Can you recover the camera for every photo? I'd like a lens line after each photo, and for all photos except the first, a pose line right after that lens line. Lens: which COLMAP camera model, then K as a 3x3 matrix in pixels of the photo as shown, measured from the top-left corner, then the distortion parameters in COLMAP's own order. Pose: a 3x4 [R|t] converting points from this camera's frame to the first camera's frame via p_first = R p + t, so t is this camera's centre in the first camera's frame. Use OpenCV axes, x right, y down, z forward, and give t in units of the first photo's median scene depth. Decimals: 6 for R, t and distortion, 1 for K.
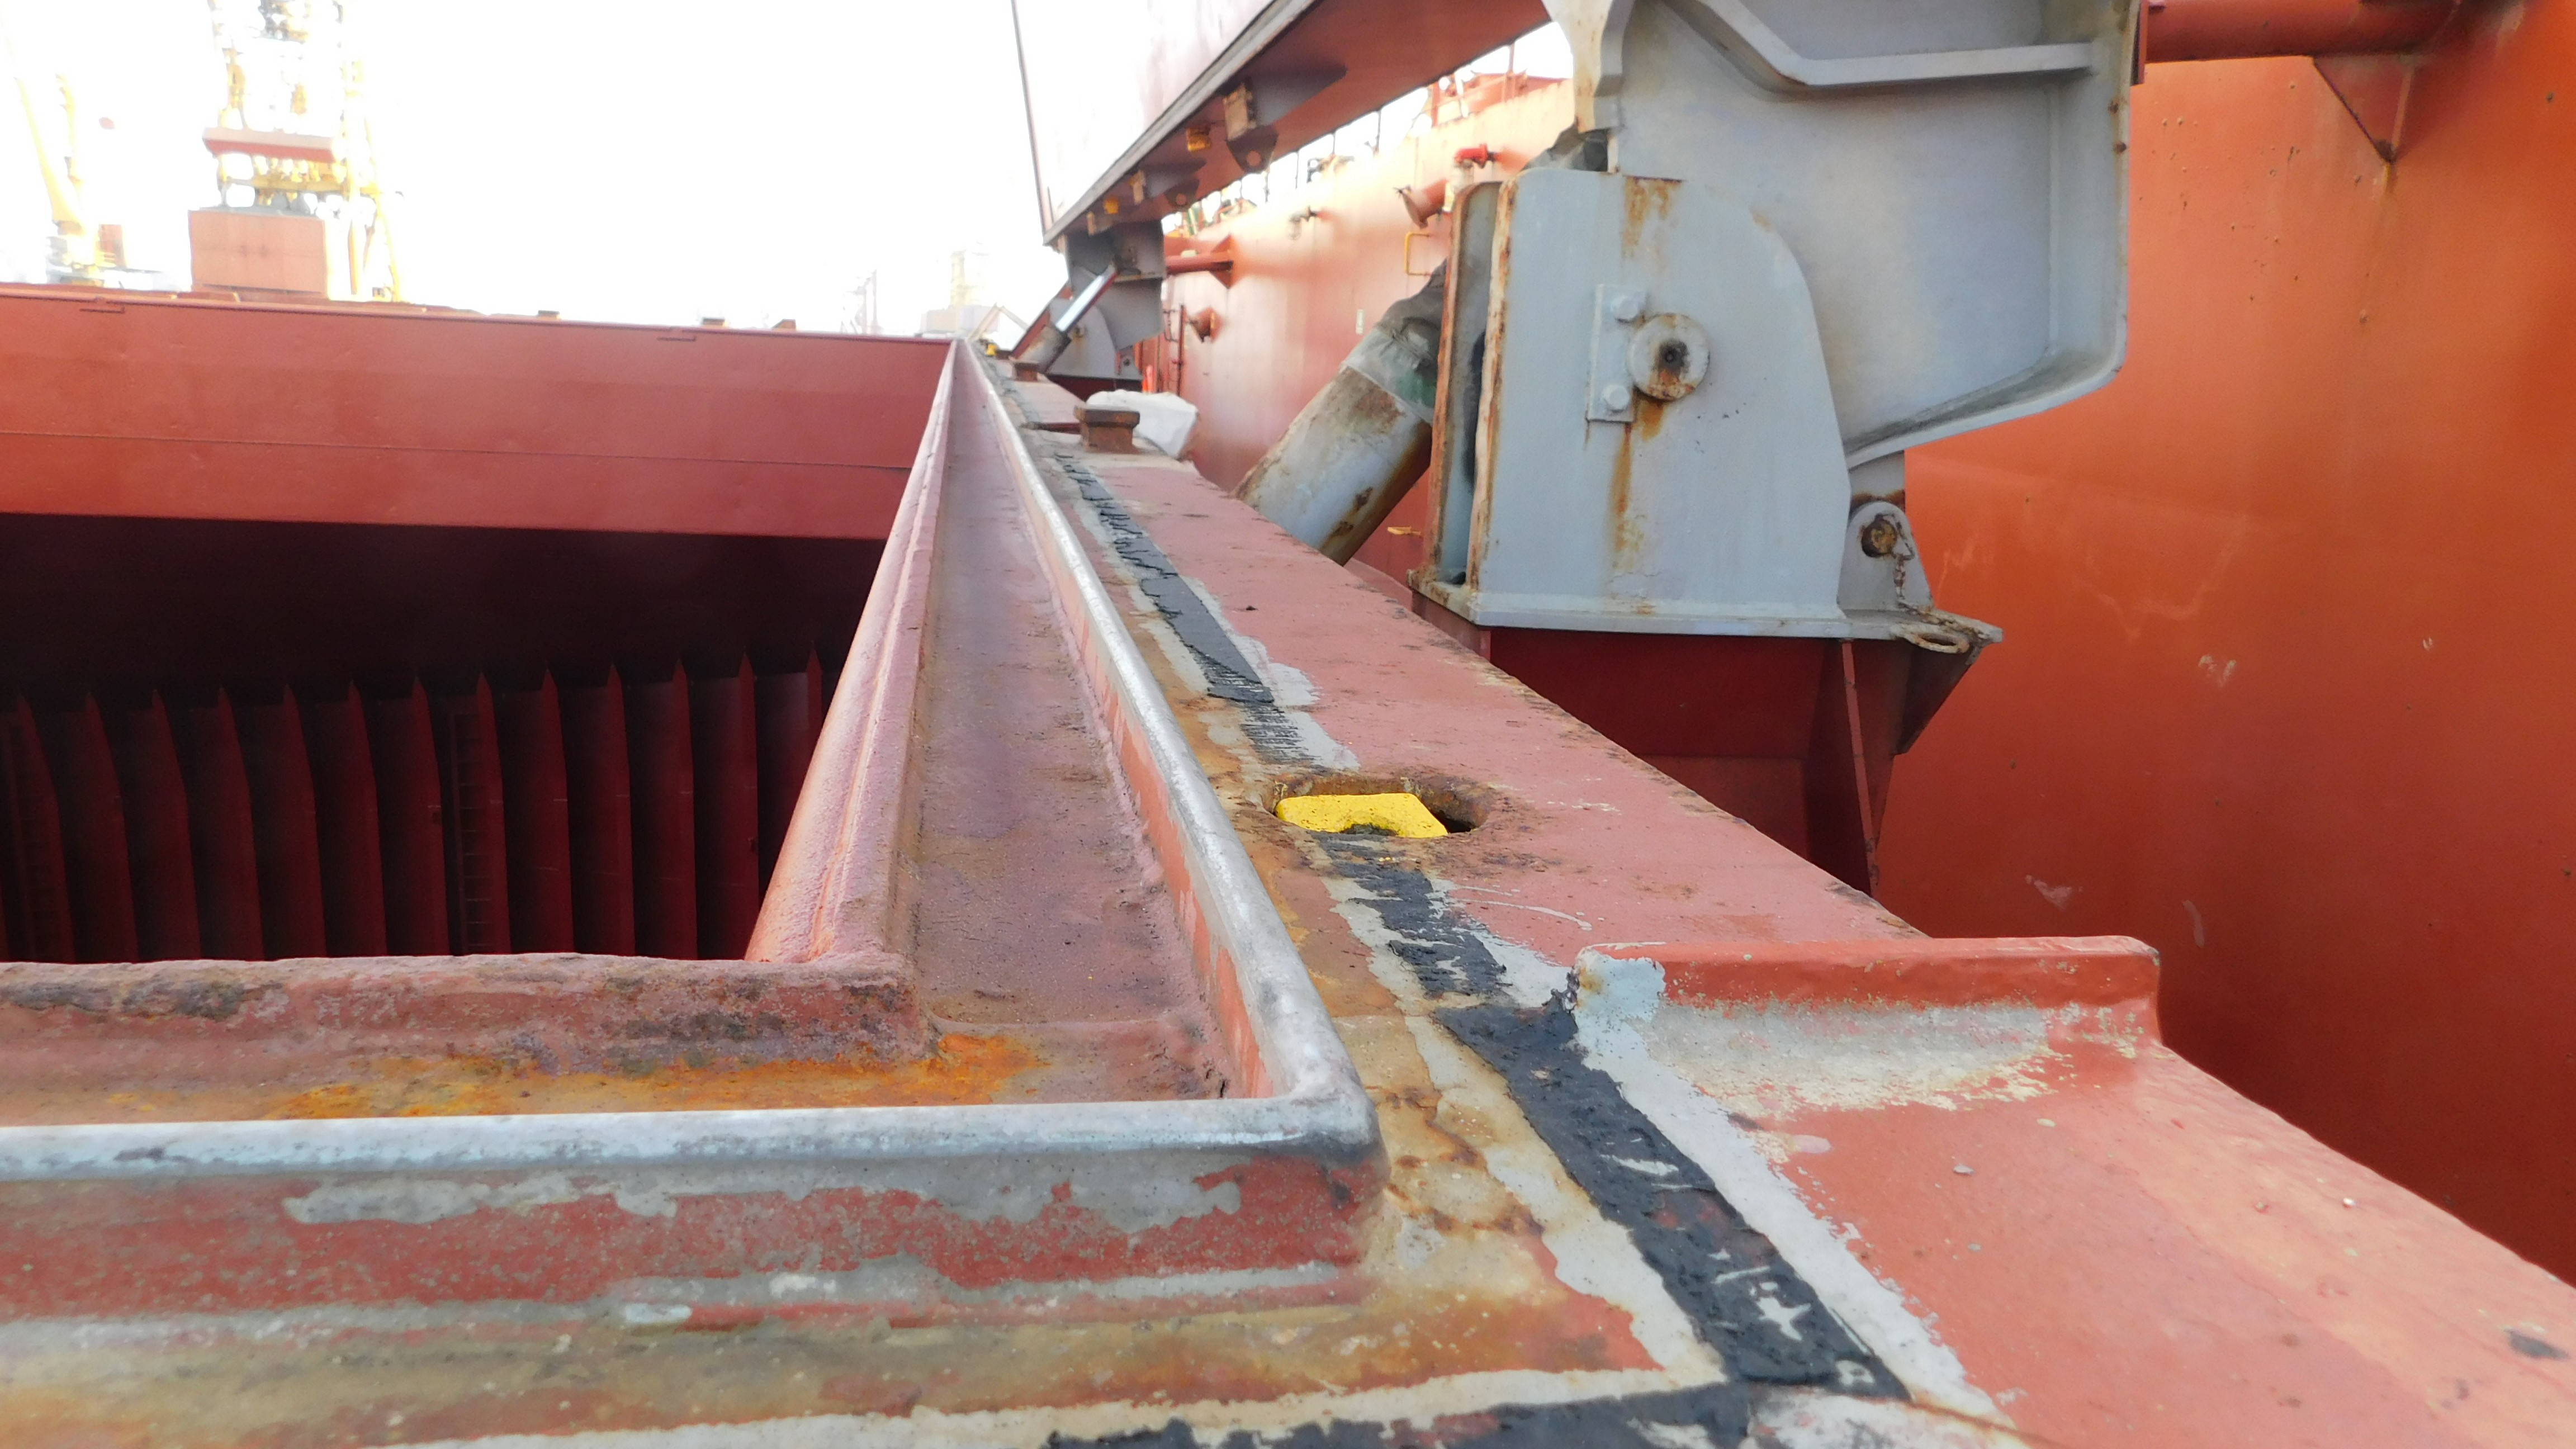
lens RADIAL K [[1695.1, 0, 1287.7], [0, 1695.1, 770.3], [0, 0, 1]] dist [-0.091290, 0.068327]
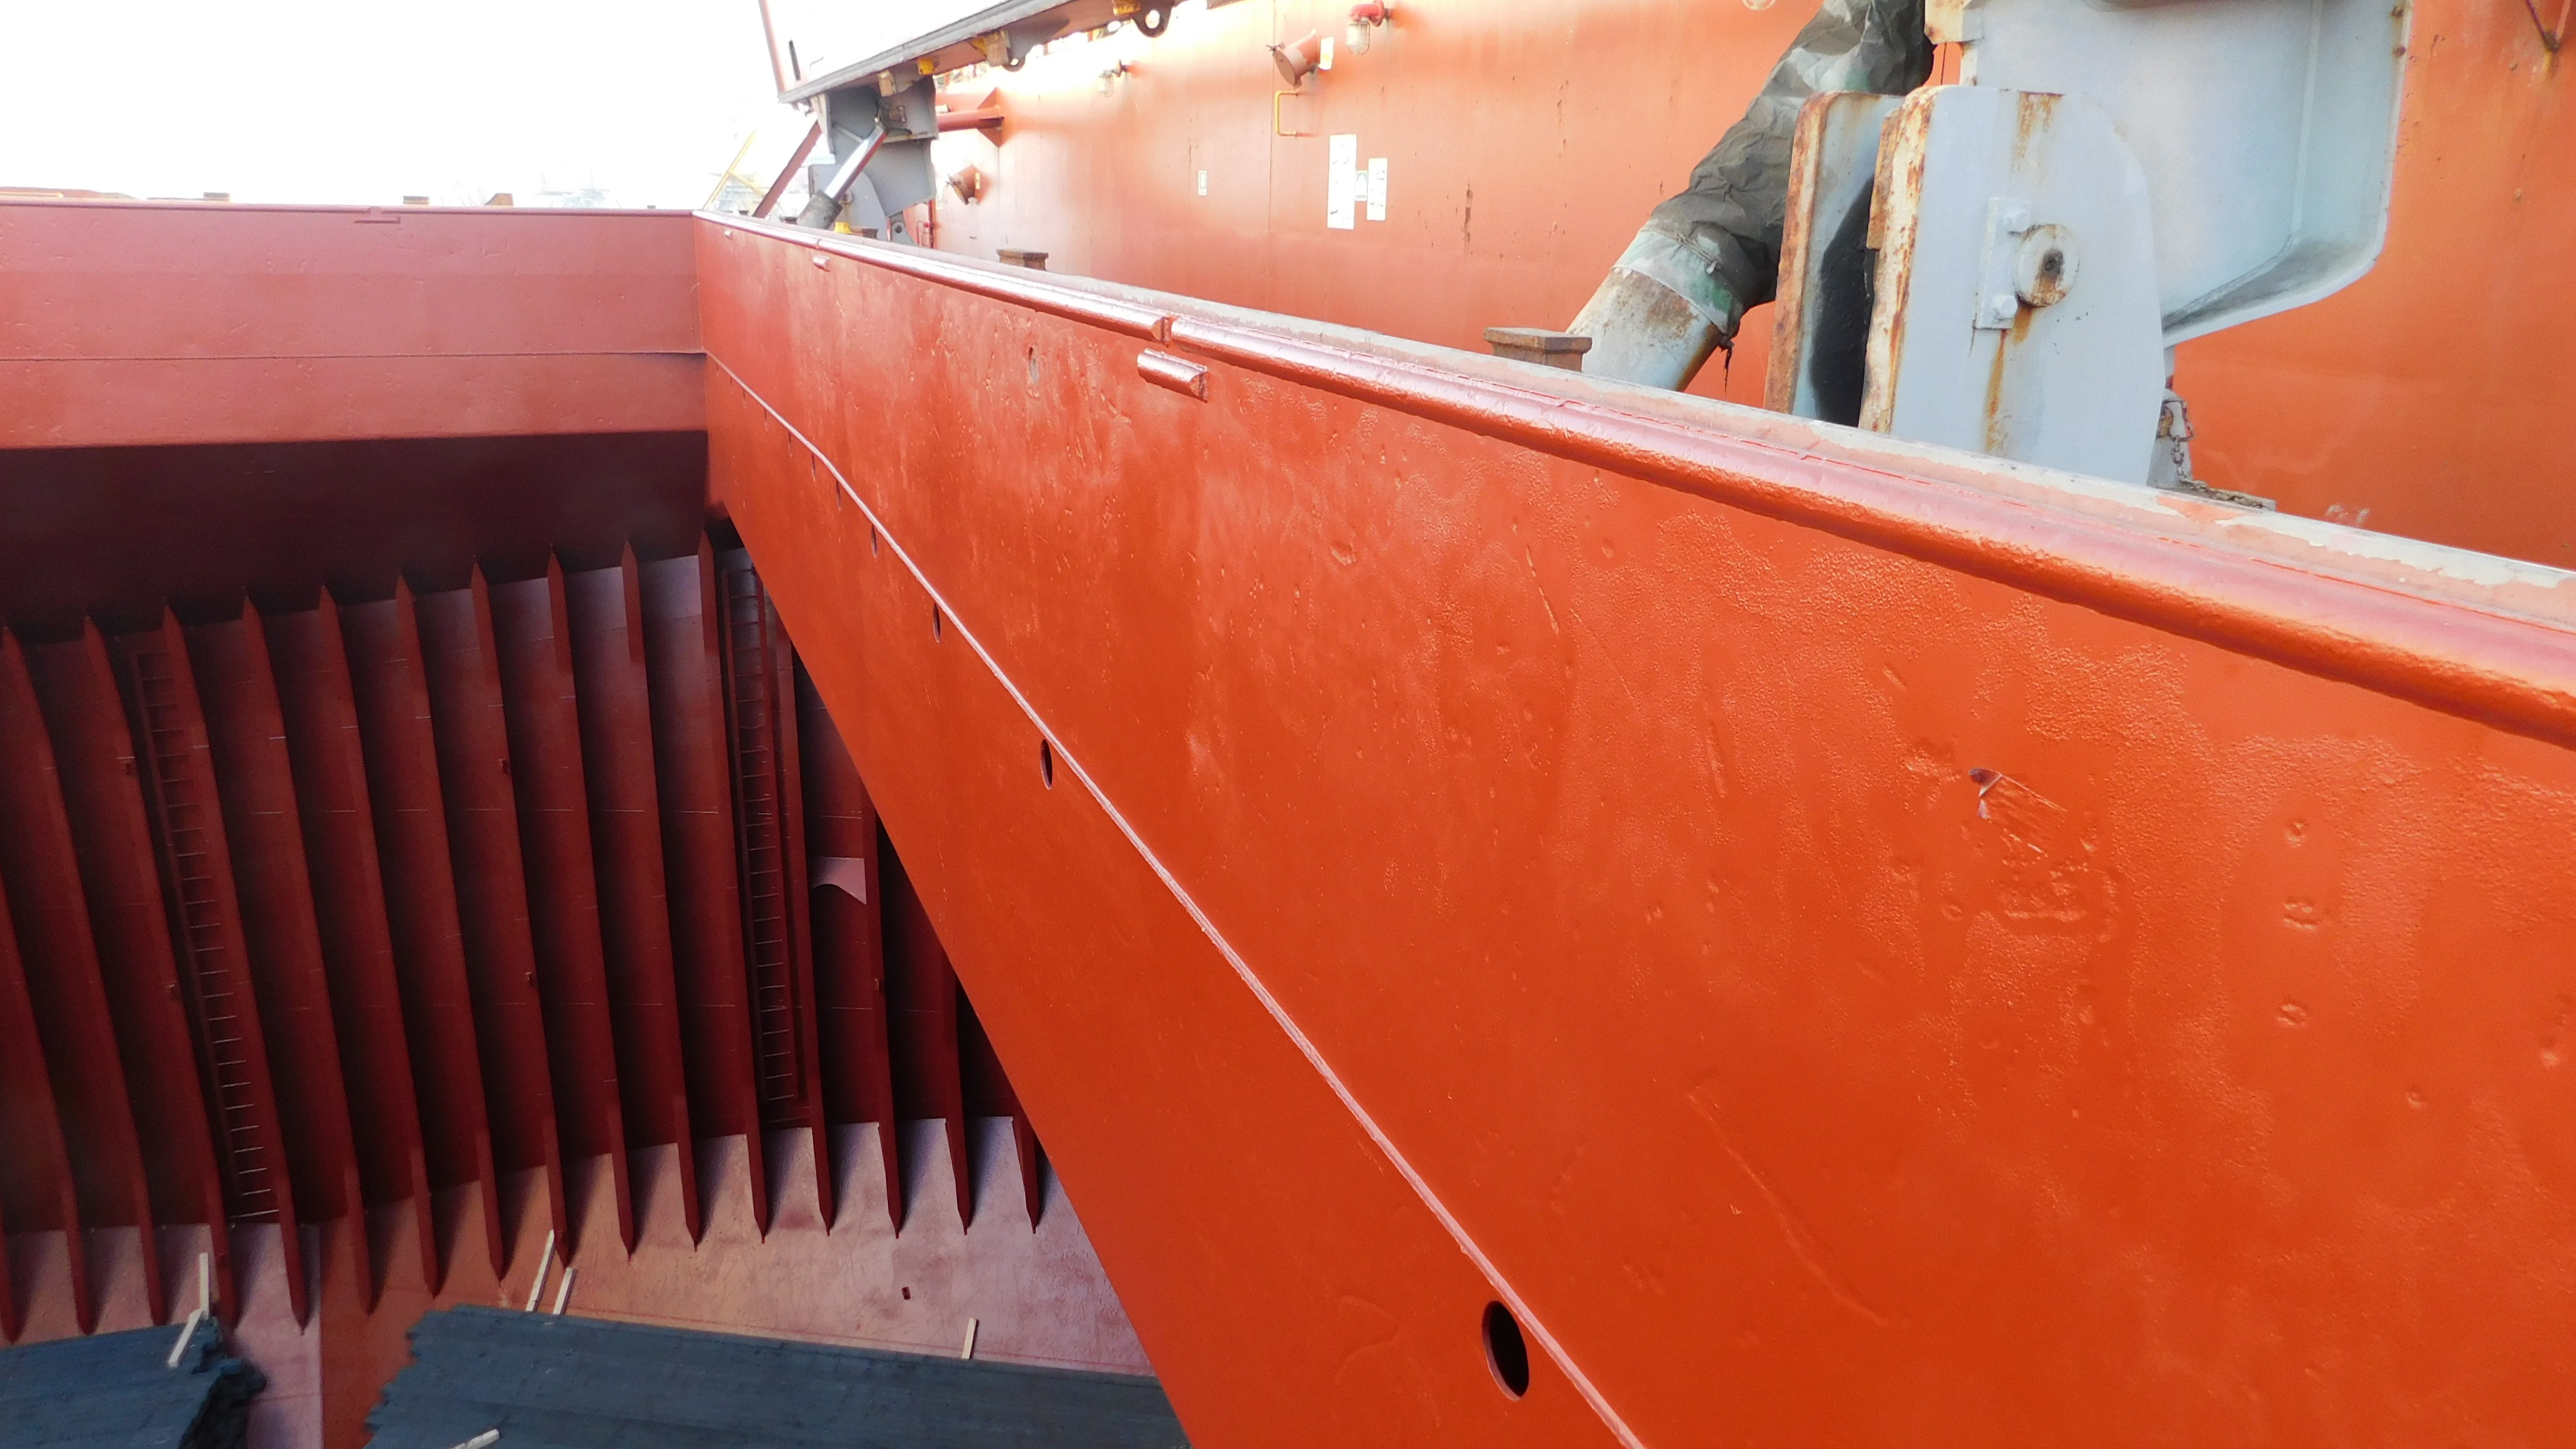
lens RADIAL K [[1695.1, 0, 1287.7], [0, 1695.1, 770.3], [0, 0, 1]] dist [-0.091290, 0.068327]
pose [[0.979069, -0.092144, 0.181477, -0.463388], [0.075822, 0.992593, 0.094923, -0.065771], [-0.188880, -0.079176, 0.978803, 0.040191]]
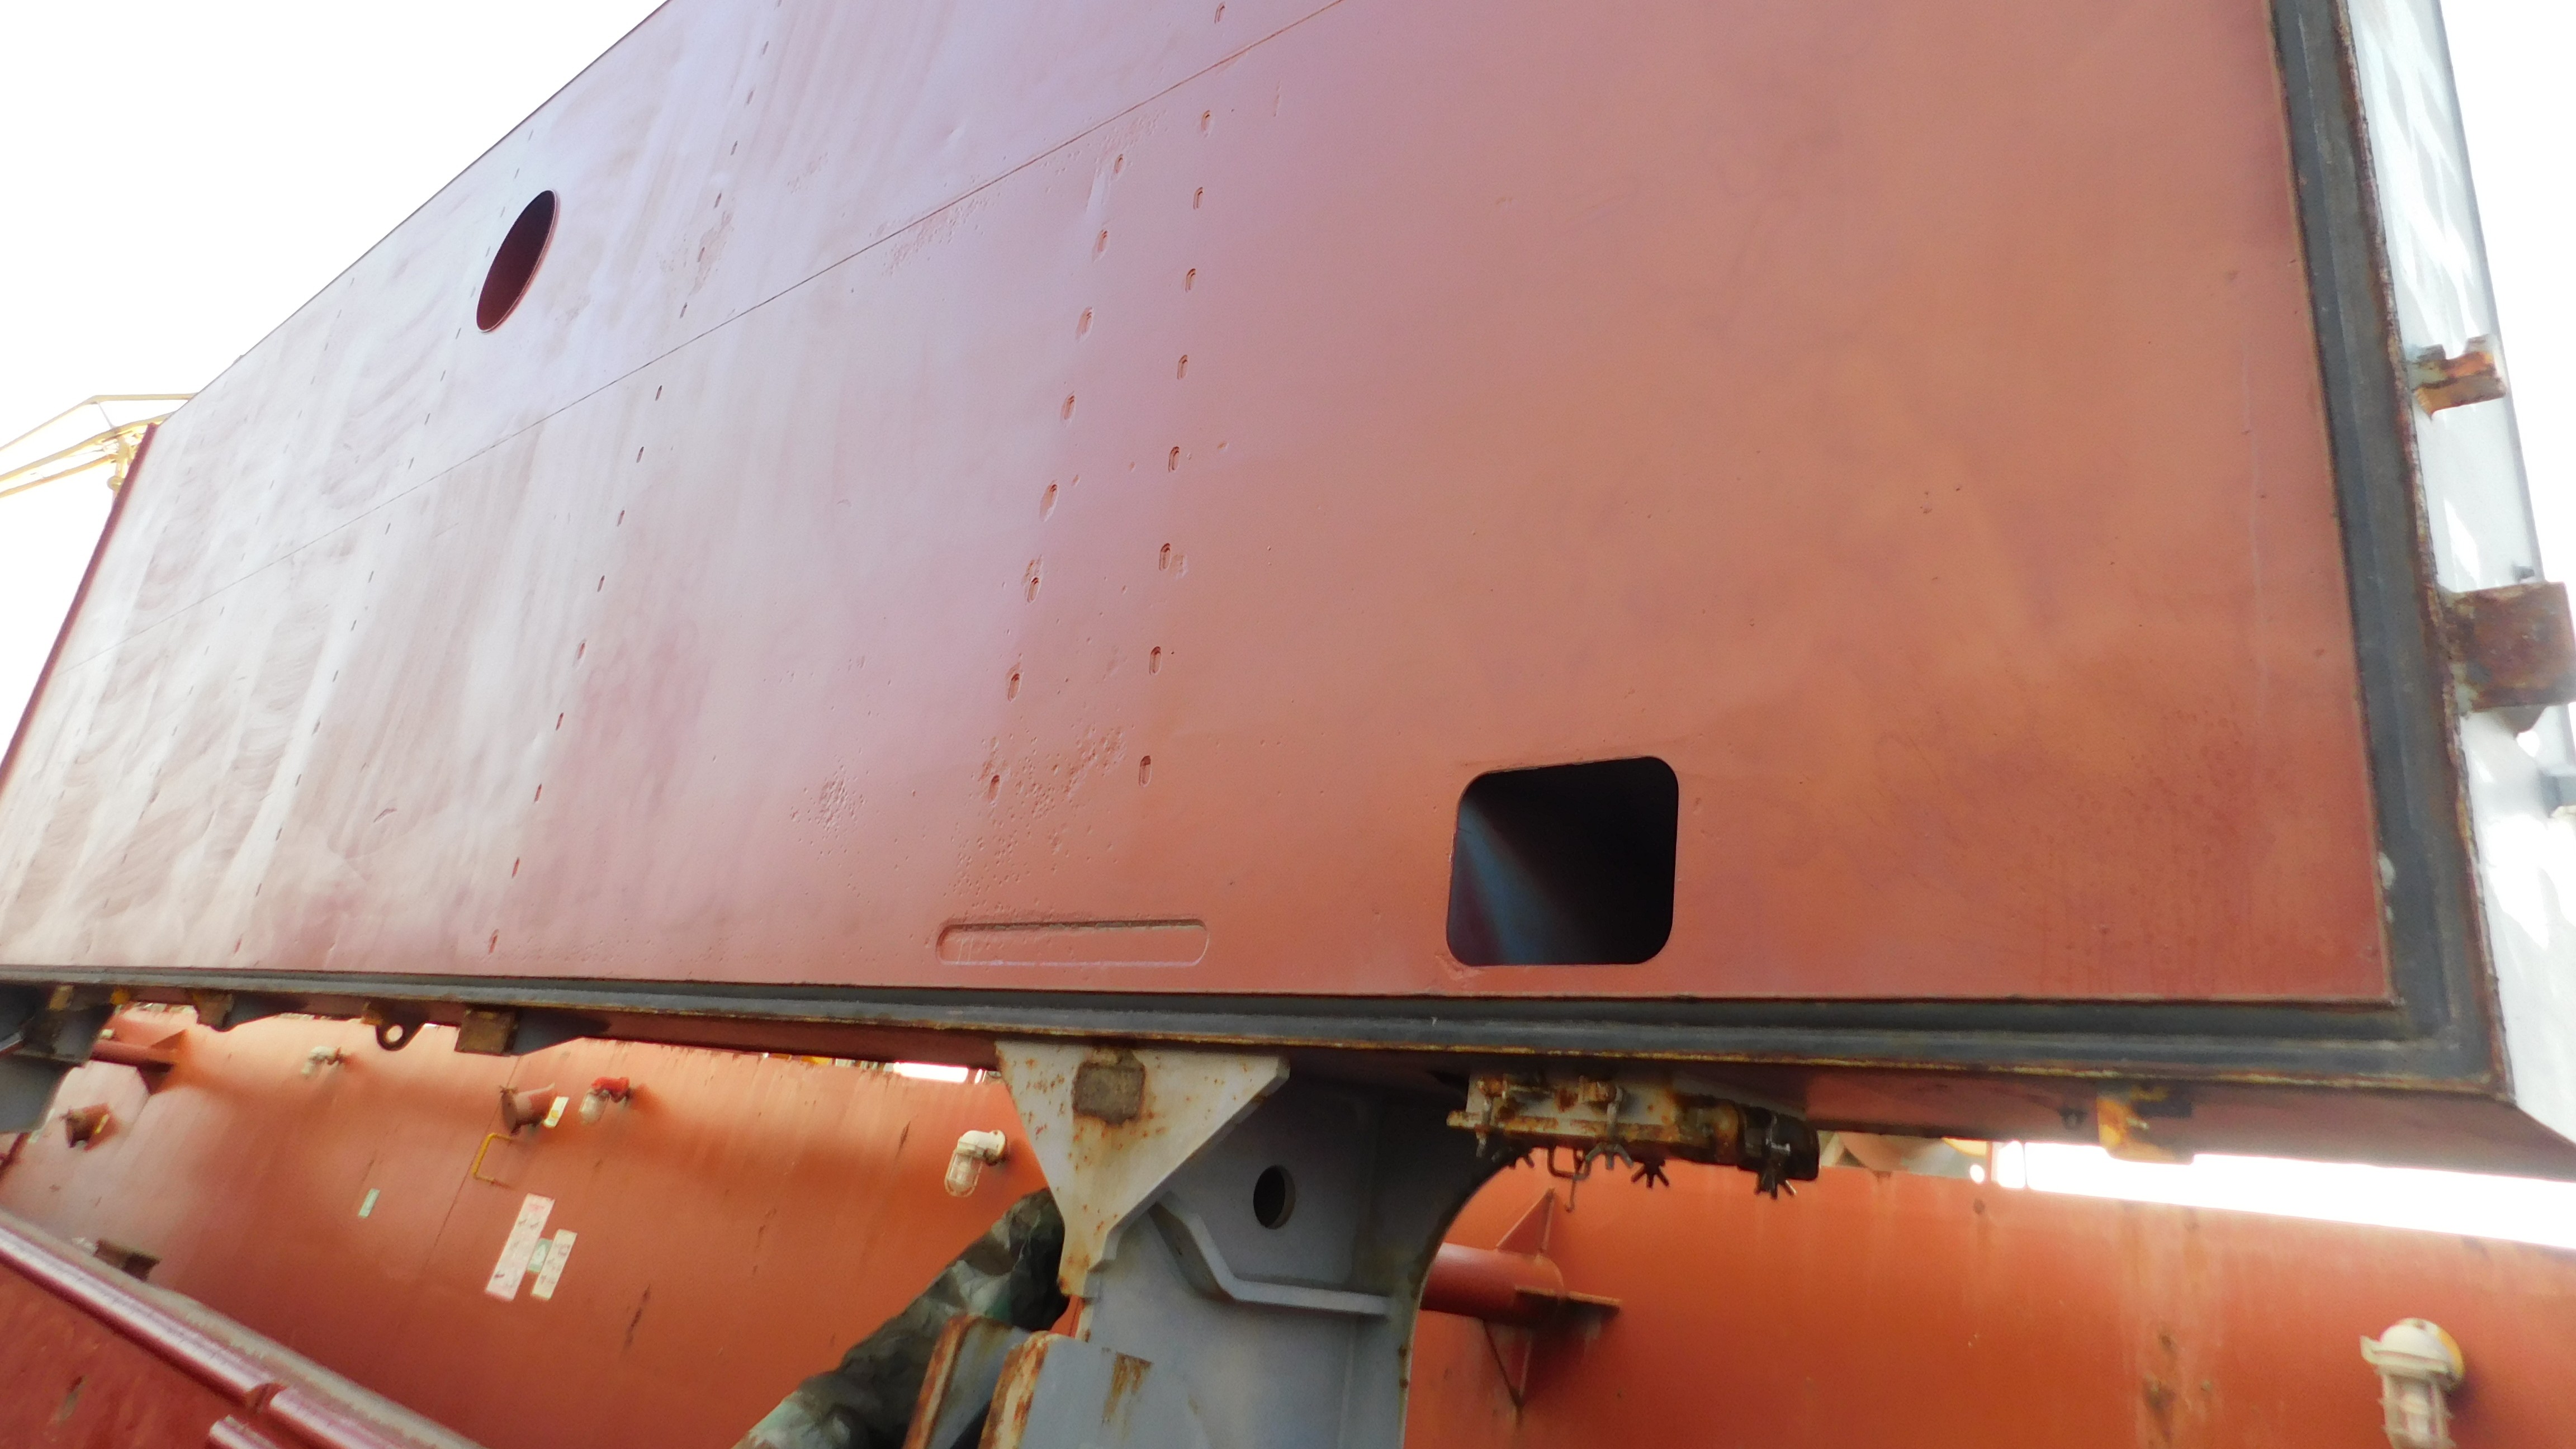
lens RADIAL K [[1679.8, 0, 1292.8], [0, 1679.8, 489.9], [0, 0, 1]] dist [-0.075762, 0.063211]
pose [[0.783329, 0.422987, 0.455498, -0.526527], [-0.041722, 0.766898, -0.640411, -0.061746], [-0.620206, 0.482648, 0.618381, -0.162950]]
